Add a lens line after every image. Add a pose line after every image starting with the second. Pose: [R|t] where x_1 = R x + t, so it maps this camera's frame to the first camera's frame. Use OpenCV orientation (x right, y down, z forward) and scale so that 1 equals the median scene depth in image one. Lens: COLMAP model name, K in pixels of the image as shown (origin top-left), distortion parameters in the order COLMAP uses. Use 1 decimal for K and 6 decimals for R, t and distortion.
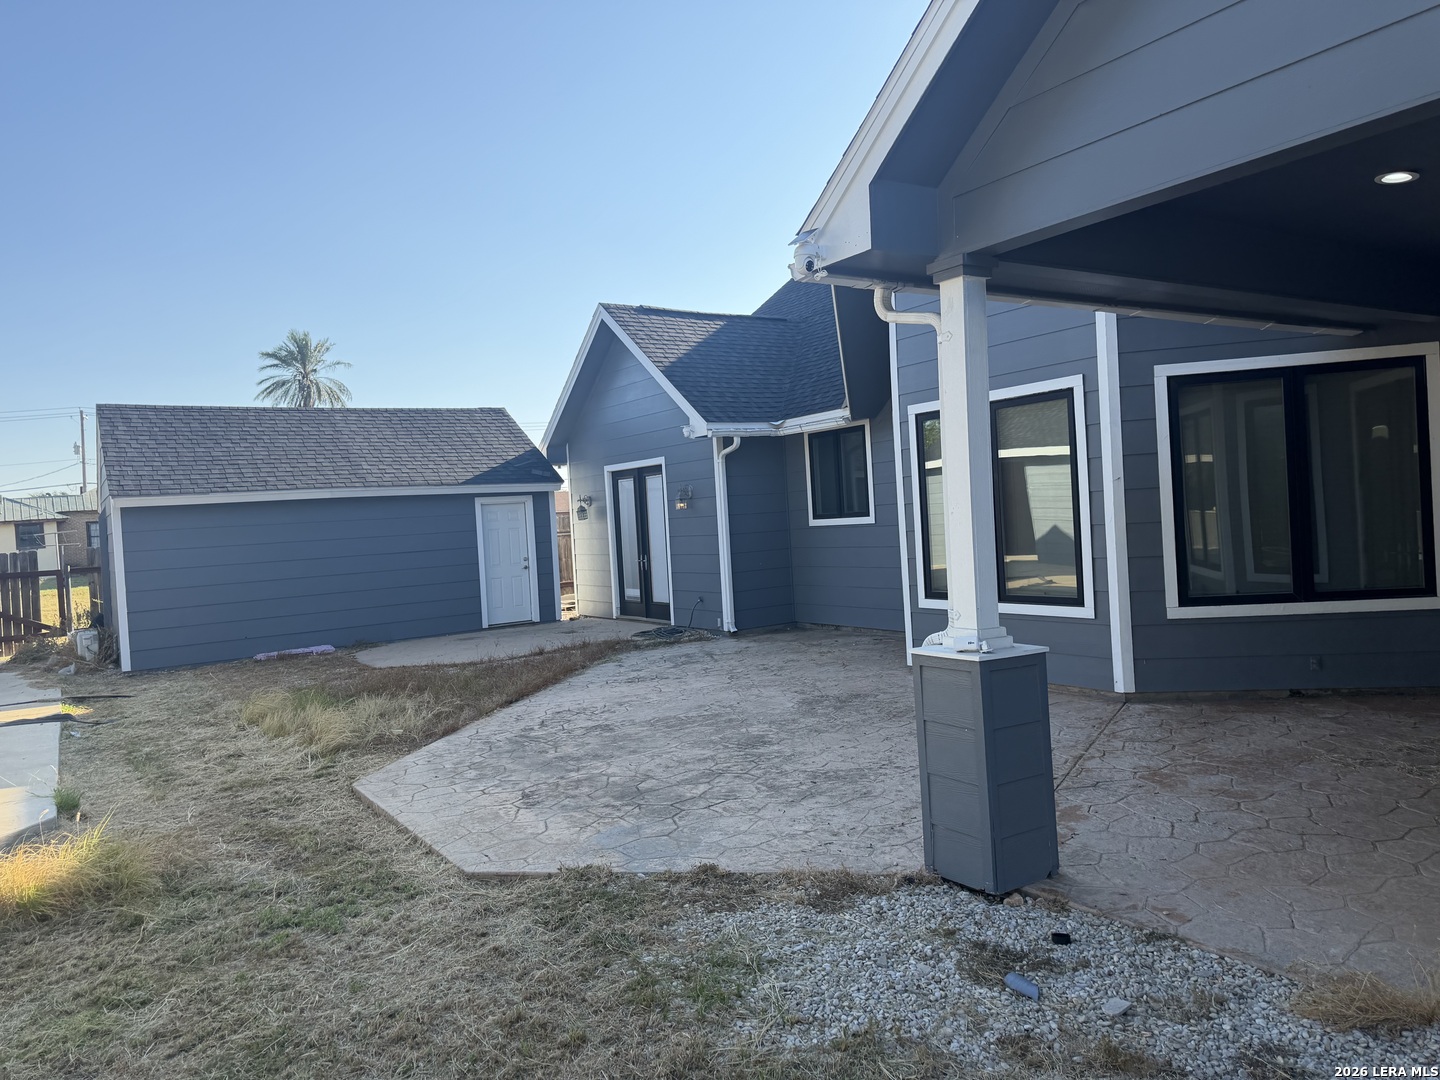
lens RADIAL K [[1023.0, 0, 720.0], [0, 1023.0, 540.0], [0, 0, 1]] dist [0.131129, -0.143831]
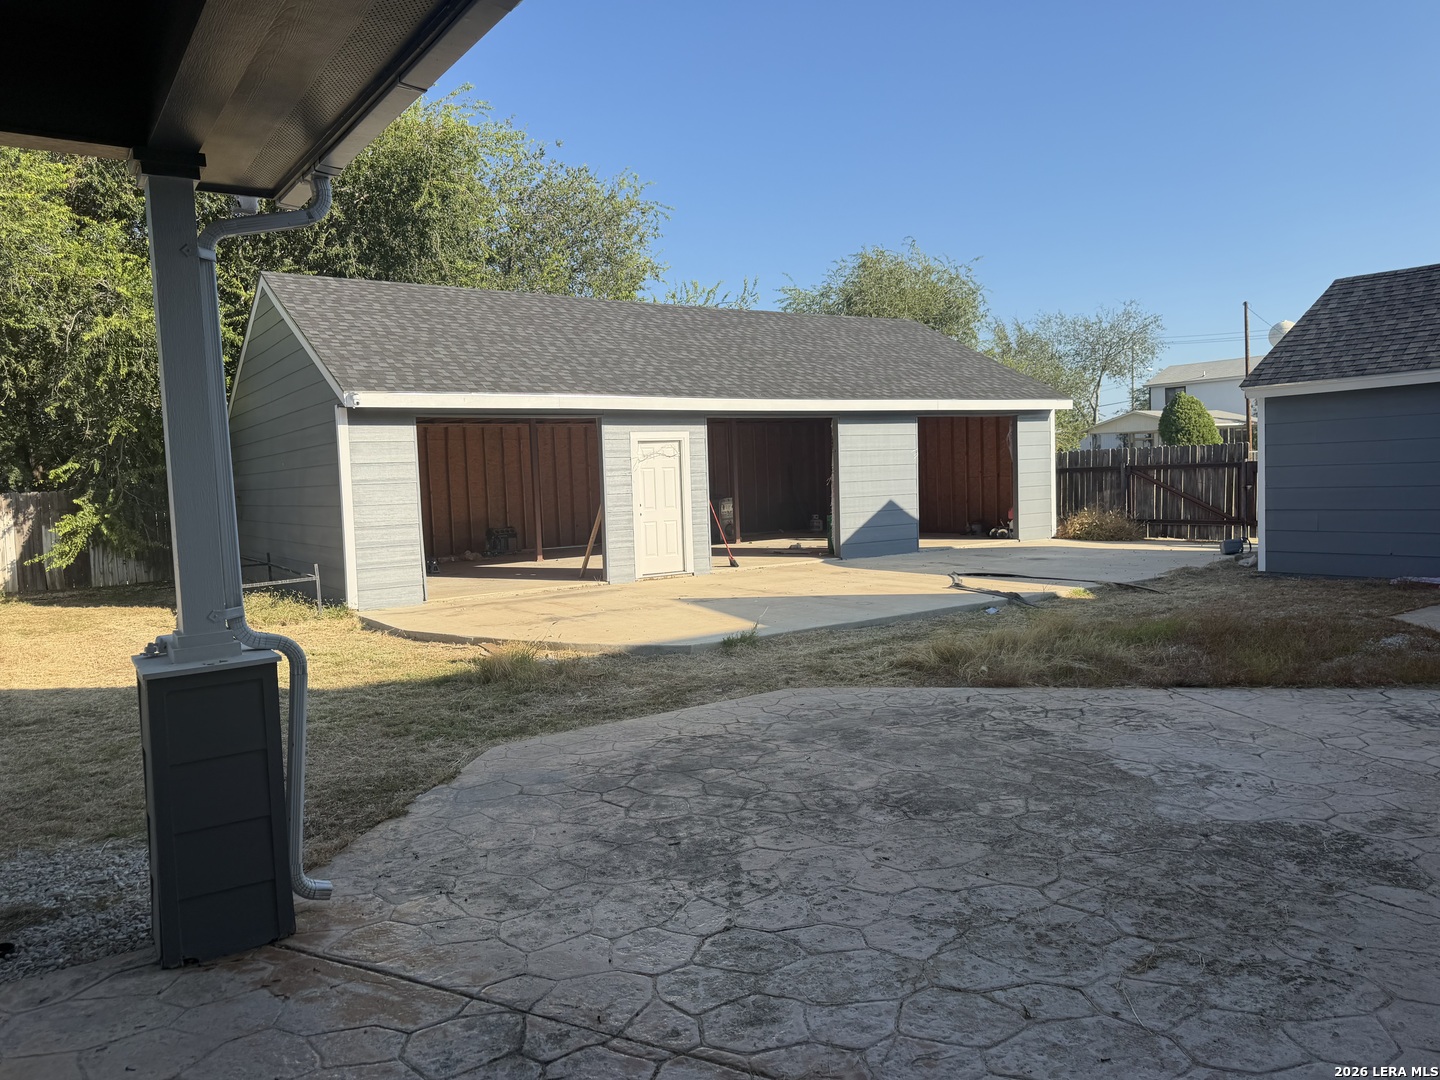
lens RADIAL K [[1011.1, 0, 720.0], [0, 1011.1, 540.0], [0, 0, 1]] dist [0.155461, -0.182883]
pose [[0.024855, 0.127984, -0.991465, 0.771534], [0.010754, 0.991679, 0.128281, -0.064539], [0.999633, -0.013851, 0.023272, 1.022256]]
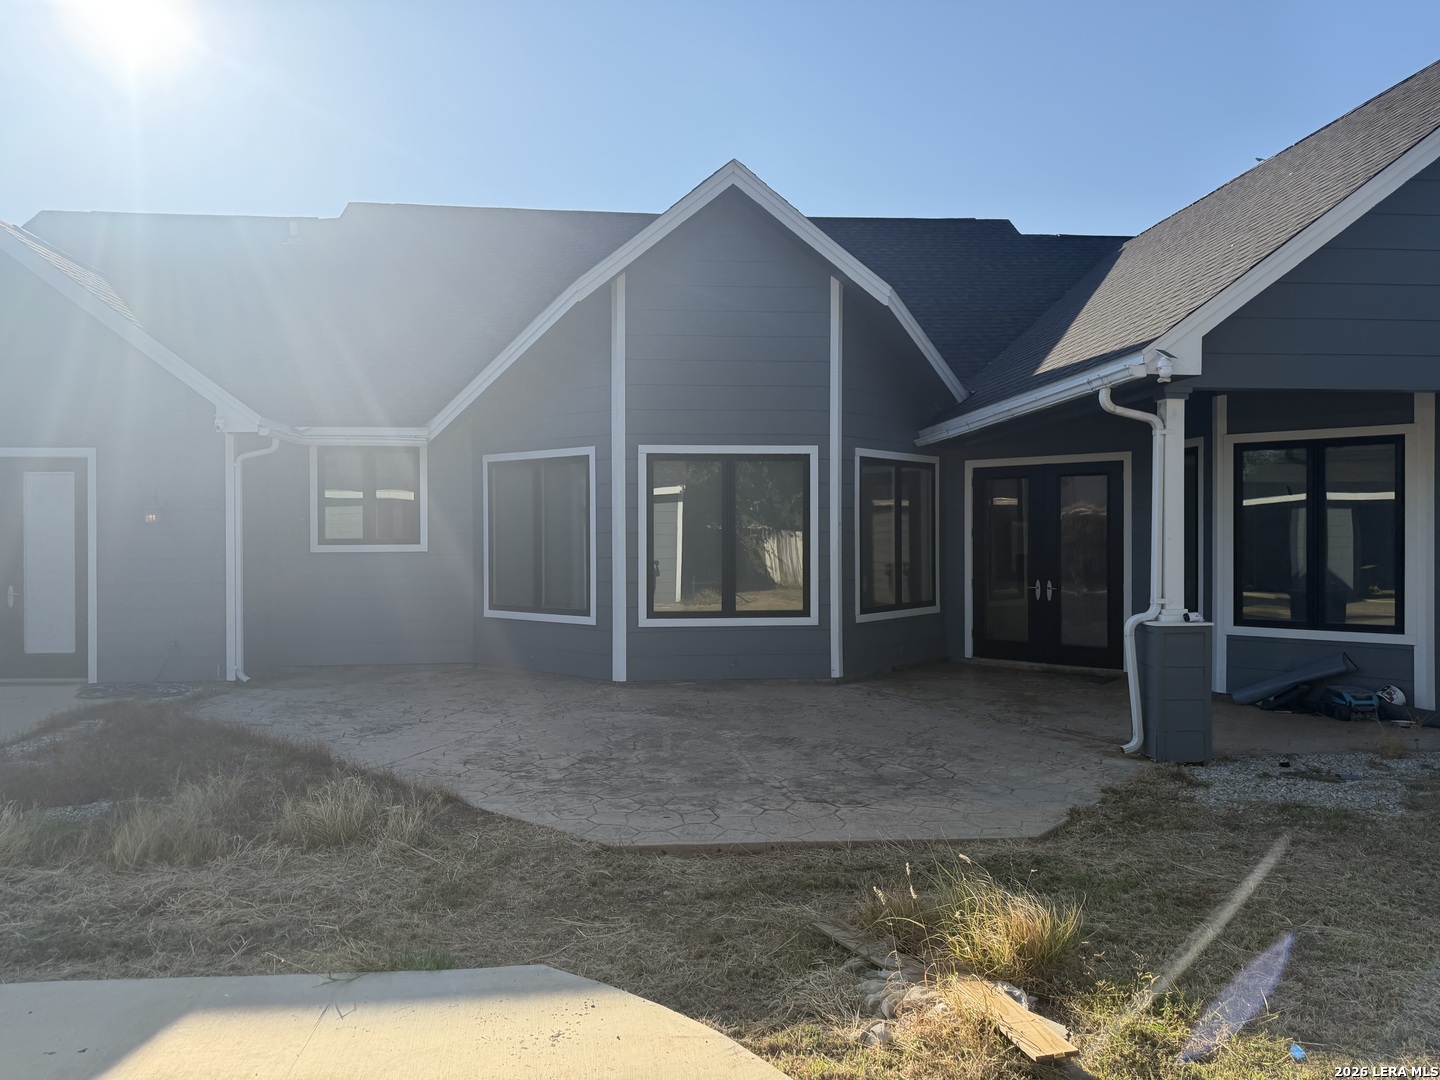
lens RADIAL K [[1023.0, 0, 720.0], [0, 1023.0, 540.0], [0, 0, 1]] dist [0.131129, -0.143831]
pose [[0.476318, 0.051666, 0.877754, -1.156687], [-0.005608, 0.998430, -0.055726, 0.051965], [-0.879255, 0.021621, 0.475860, 0.621802]]
